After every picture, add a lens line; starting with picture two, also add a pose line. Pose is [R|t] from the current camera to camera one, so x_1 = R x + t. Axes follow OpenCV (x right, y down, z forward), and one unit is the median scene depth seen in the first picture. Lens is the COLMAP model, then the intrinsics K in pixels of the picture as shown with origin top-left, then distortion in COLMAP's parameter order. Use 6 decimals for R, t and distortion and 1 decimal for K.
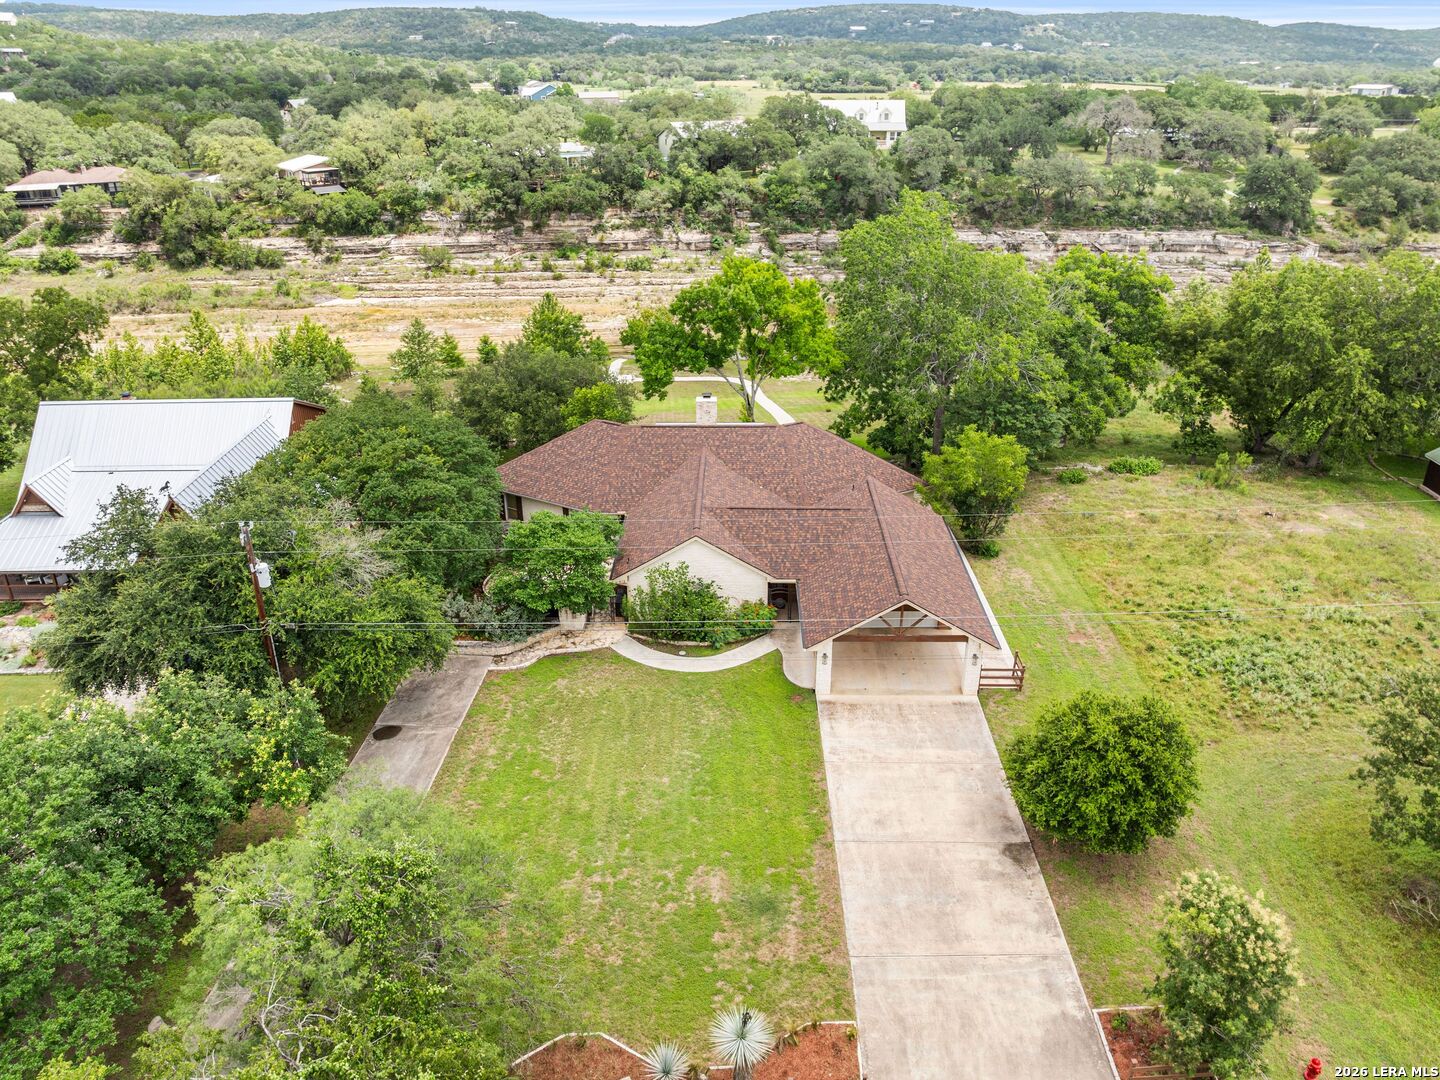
lens RADIAL K [[1038.3, 0, 730.1], [0, 1038.3, 549.4], [0, 0, 1]] dist [-0.036049, 0.004377]
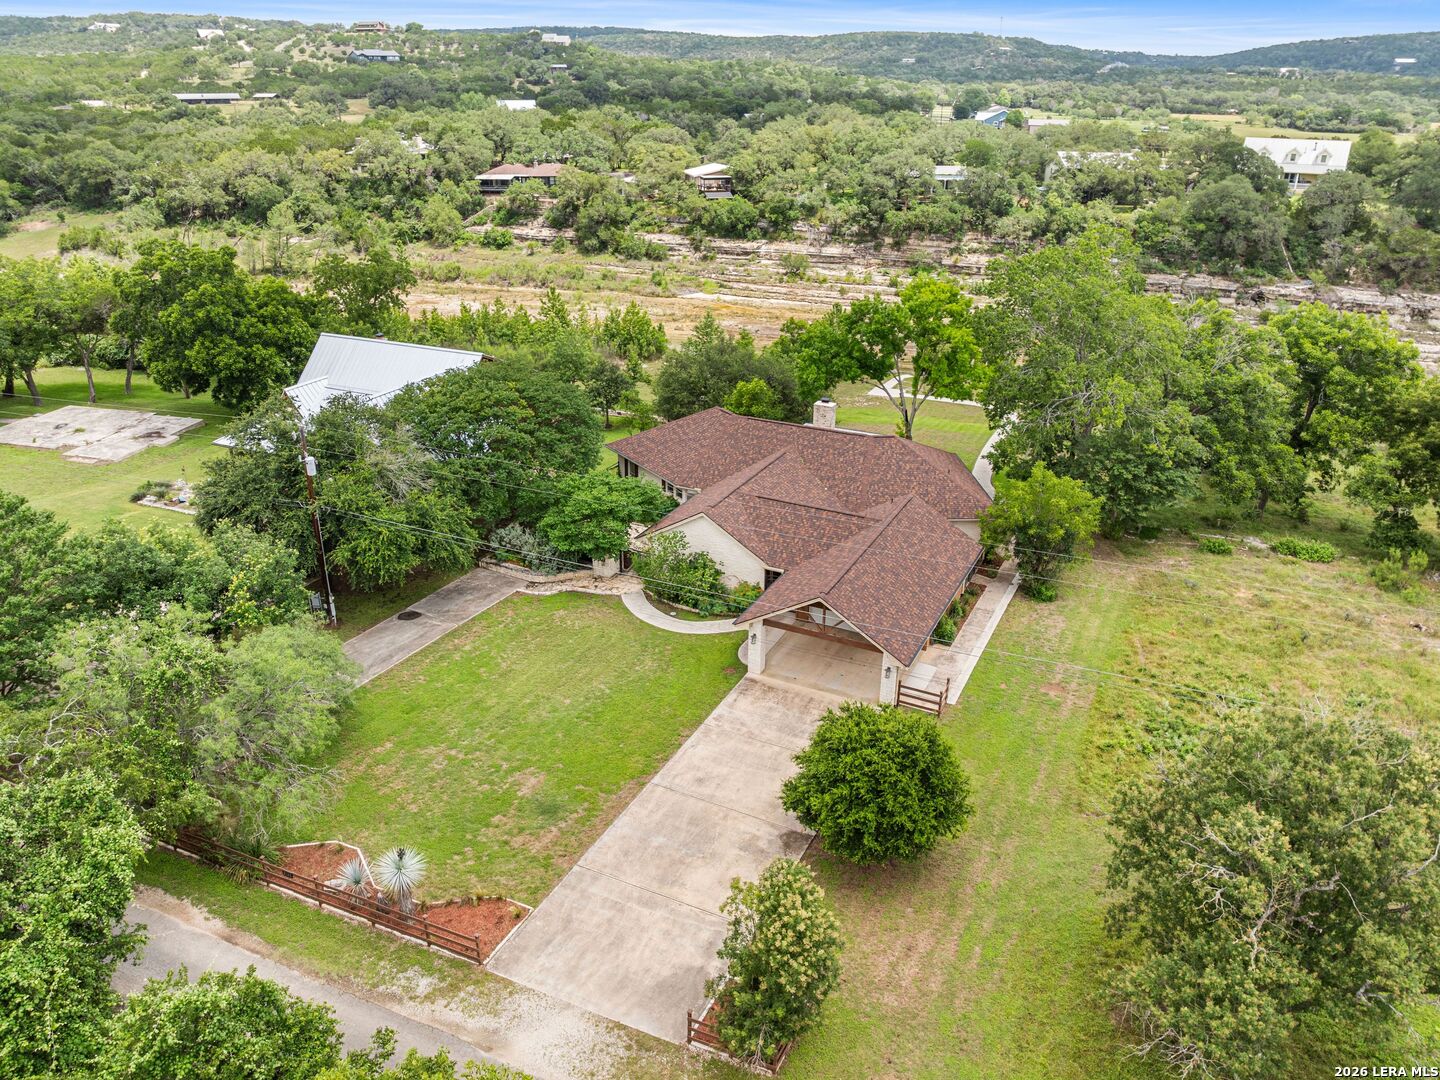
lens RADIAL K [[1038.3, 0, 730.1], [0, 1038.3, 549.4], [0, 0, 1]] dist [-0.036049, 0.004377]
pose [[0.903907, 0.189383, -0.383519, 0.124780], [-0.197026, 0.980201, 0.019662, -0.000395], [0.379649, 0.057791, 0.923324, -0.001491]]
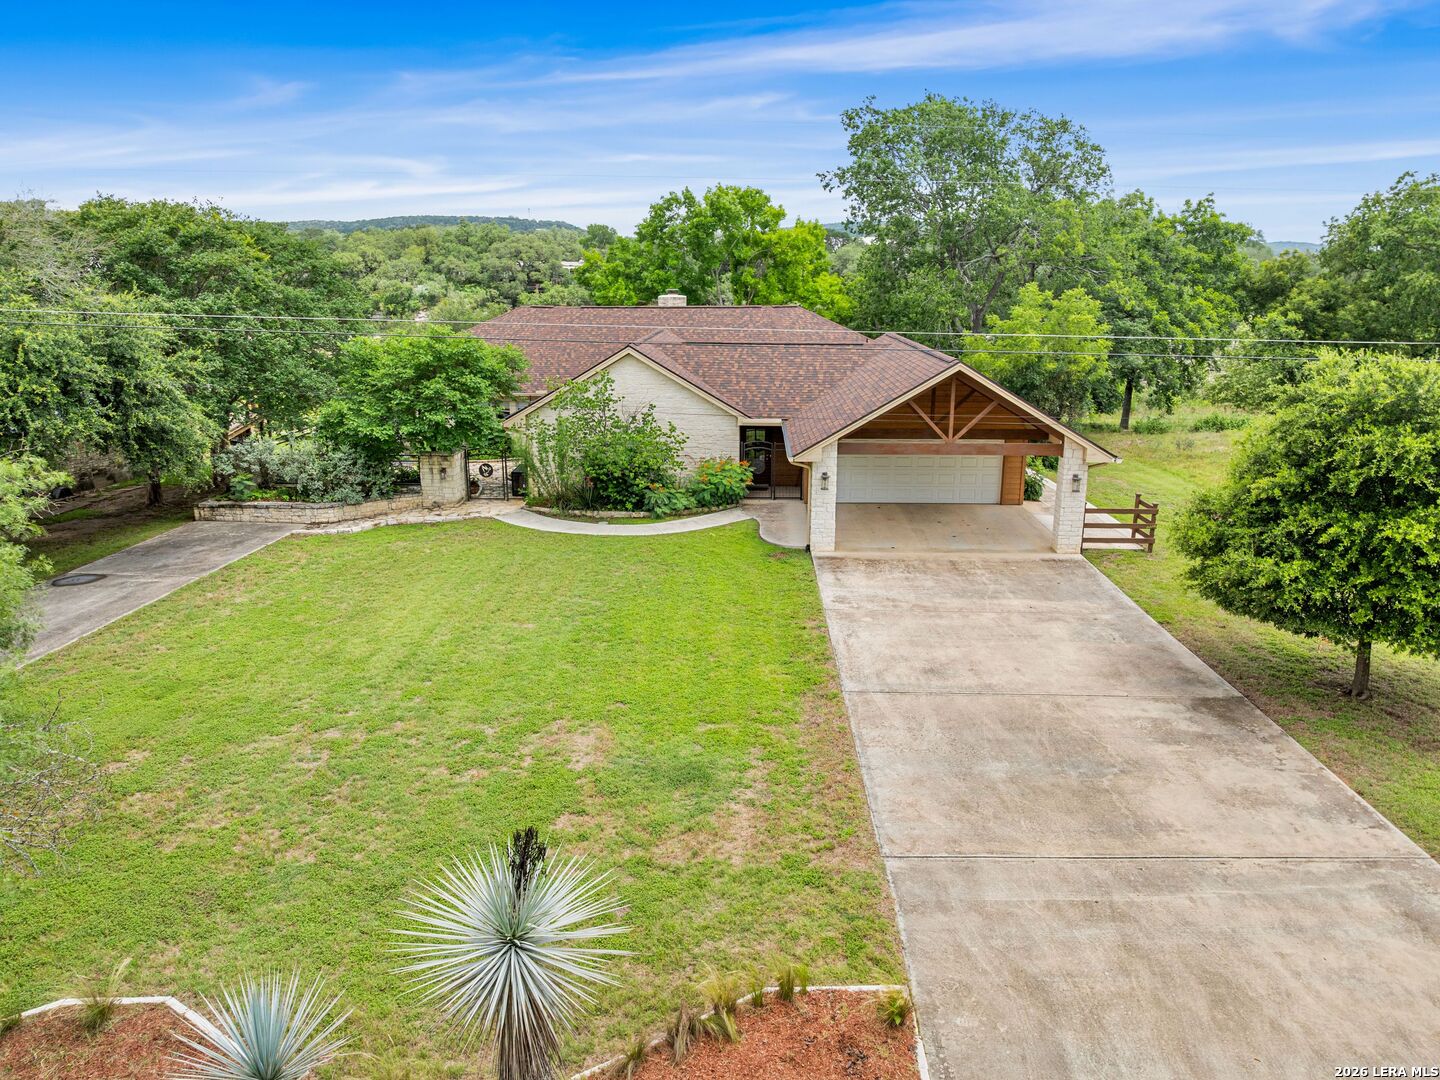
lens RADIAL K [[1018.9, 0, 728.1], [0, 1018.9, 540.7], [0, 0, 1]] dist [-0.034499, 0.001126]
pose [[0.999860, 0.007144, -0.015119, 0.011925], [-0.009932, 0.981097, -0.193263, 0.068350], [0.013453, 0.193386, 0.981031, 0.115078]]
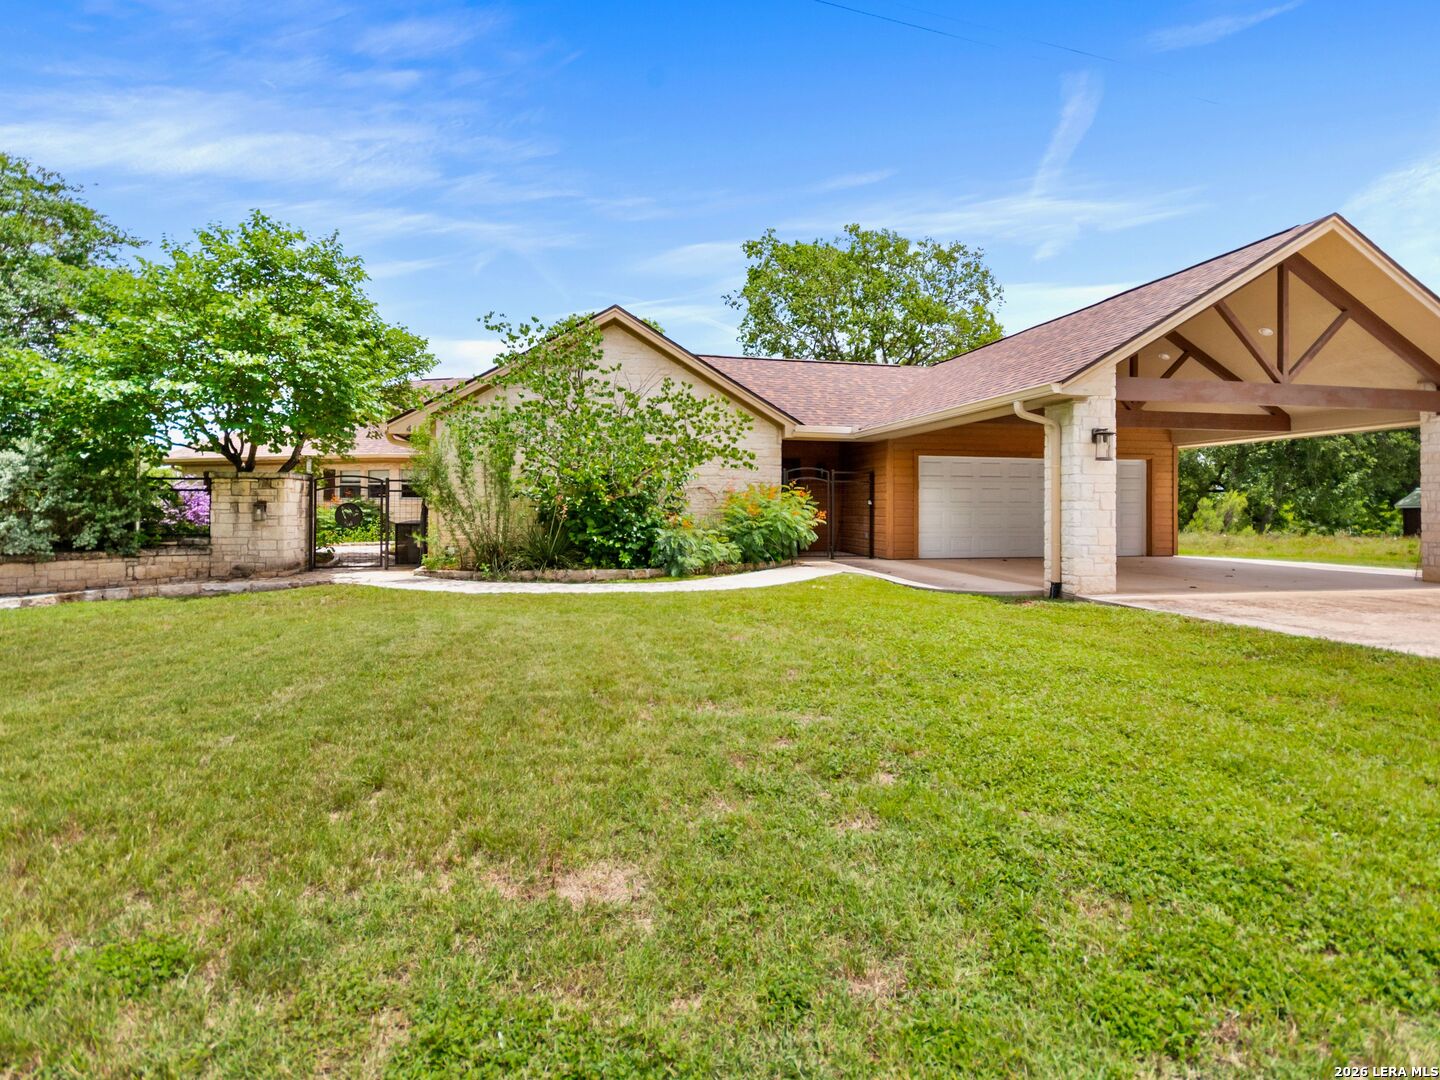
lens RADIAL K [[706.4, 0, 716.7], [0, 706.4, 505.7], [0, 0, 1]] dist [0.001580, 0.000928]
pose [[0.973704, 0.011535, 0.227524, -0.016585], [0.090388, 0.897186, -0.432304, 0.053589], [-0.209118, 0.441501, 0.872552, 0.229494]]
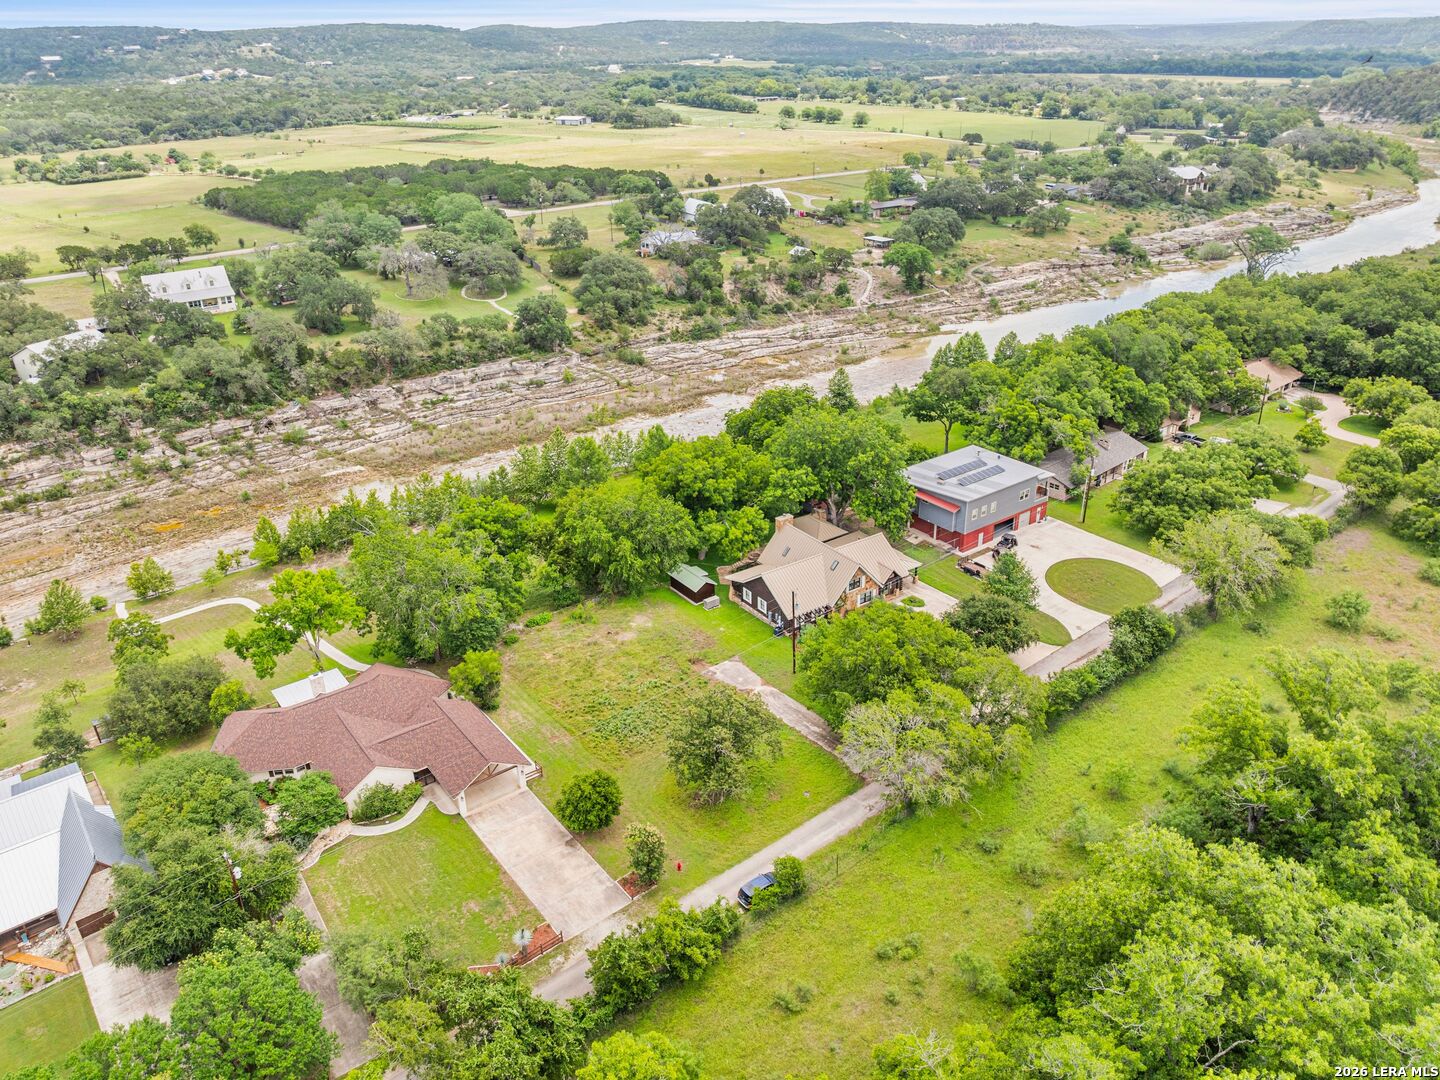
lens RADIAL K [[1038.3, 0, 730.1], [0, 1038.3, 549.4], [0, 0, 1]] dist [-0.036049, 0.004377]
pose [[0.787527, -0.279825, 0.549090, -0.142791], [0.273728, 0.957088, 0.095156, -0.125553], [-0.552154, 0.075363, 0.830329, -0.328271]]
